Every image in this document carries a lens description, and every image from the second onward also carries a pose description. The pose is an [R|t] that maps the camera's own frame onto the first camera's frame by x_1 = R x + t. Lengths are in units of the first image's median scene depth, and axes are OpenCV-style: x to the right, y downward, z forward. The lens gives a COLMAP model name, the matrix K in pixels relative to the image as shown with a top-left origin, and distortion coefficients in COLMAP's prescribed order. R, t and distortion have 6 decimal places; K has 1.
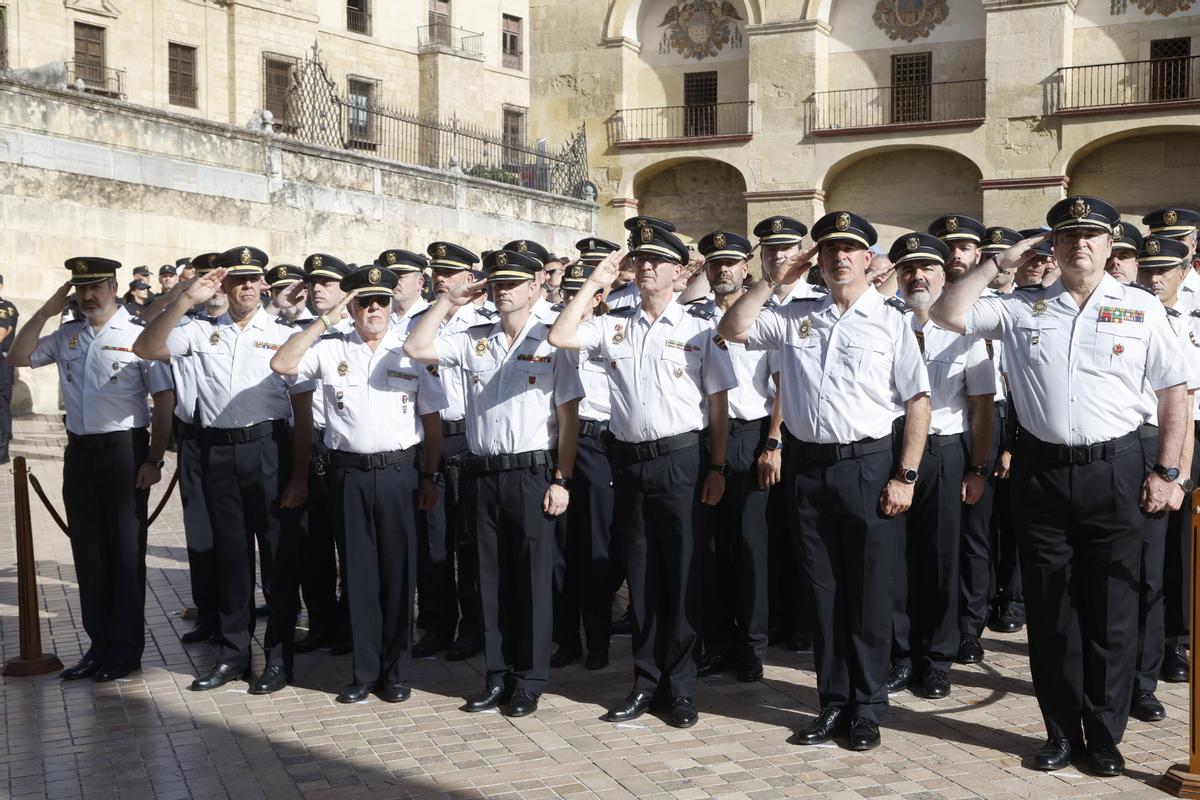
lens RADIAL K [[1740.4, 0, 587.5], [0, 1740.4, 402.6], [0, 0, 1]] dist [0.165290, 0.137901]
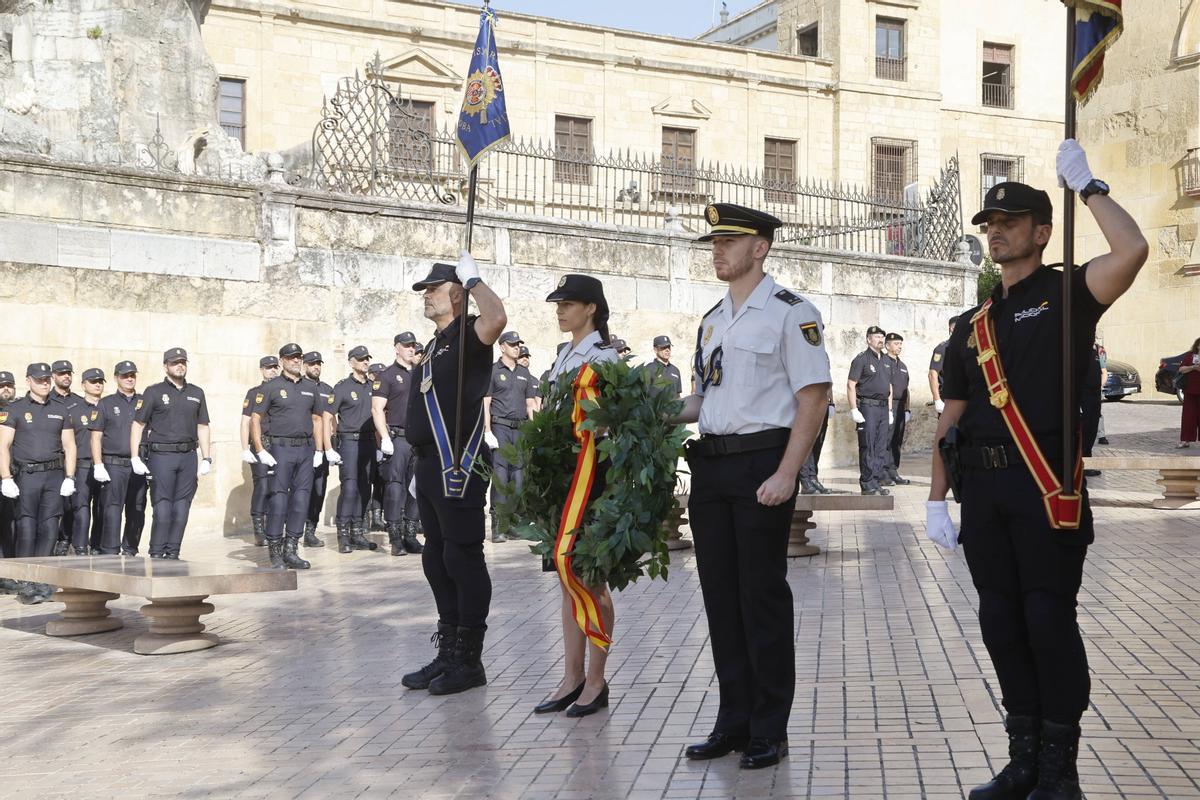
lens RADIAL K [[1649.8, 0, 585.0], [0, 1649.8, 426.3], [0, 0, 1]] dist [0.119228, 0.126022]
pose [[0.886952, -0.012607, -0.461689, 0.216488], [-0.007490, 0.999103, -0.041671, -0.024675], [0.461800, 0.040419, 0.886062, 0.413583]]
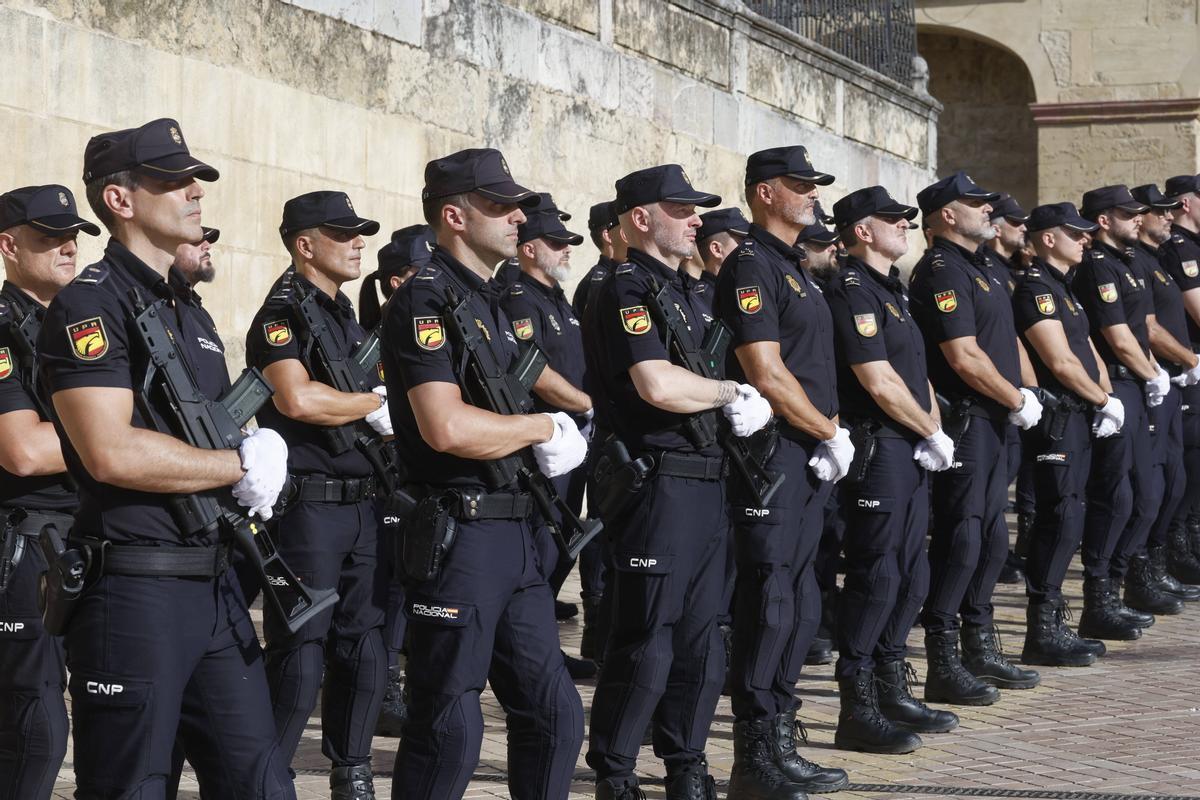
lens RADIAL K [[3314.3, 0, 600.0], [0, 3314.3, 400.0], [0, 0, 1]] dist [0.294601, 0.191909]
pose [[0.993977, 0.003719, 0.109523, -0.194555], [0.001320, 0.998945, -0.045903, -0.010952], [-0.109578, 0.045771, 0.992924, 0.298740]]
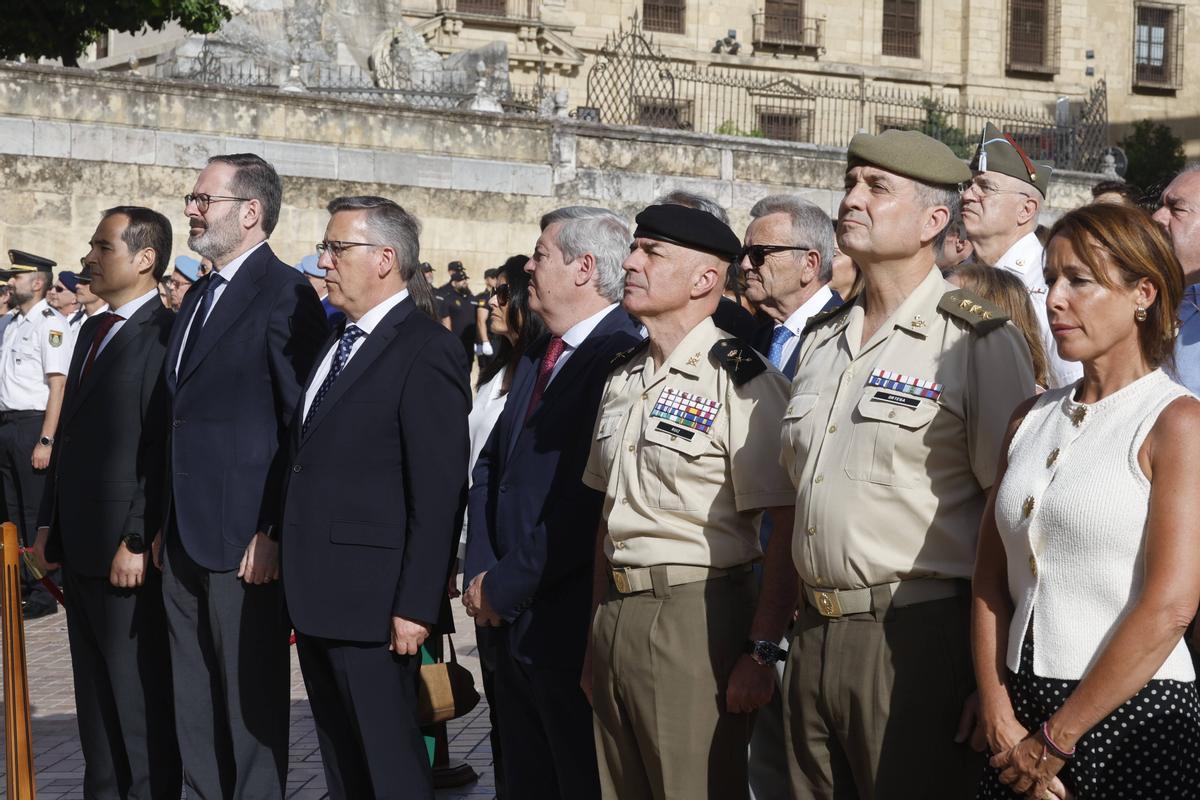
lens RADIAL K [[2364.9, 0, 600.0], [0, 2364.9, 400.0], [0, 0, 1]] dist [-0.006883, 0.080773]
pose [[0.892462, 0.020341, -0.450664, 0.342718], [-0.025706, 0.999653, -0.005785, -0.002697], [0.450390, 0.016747, 0.892675, -0.059062]]
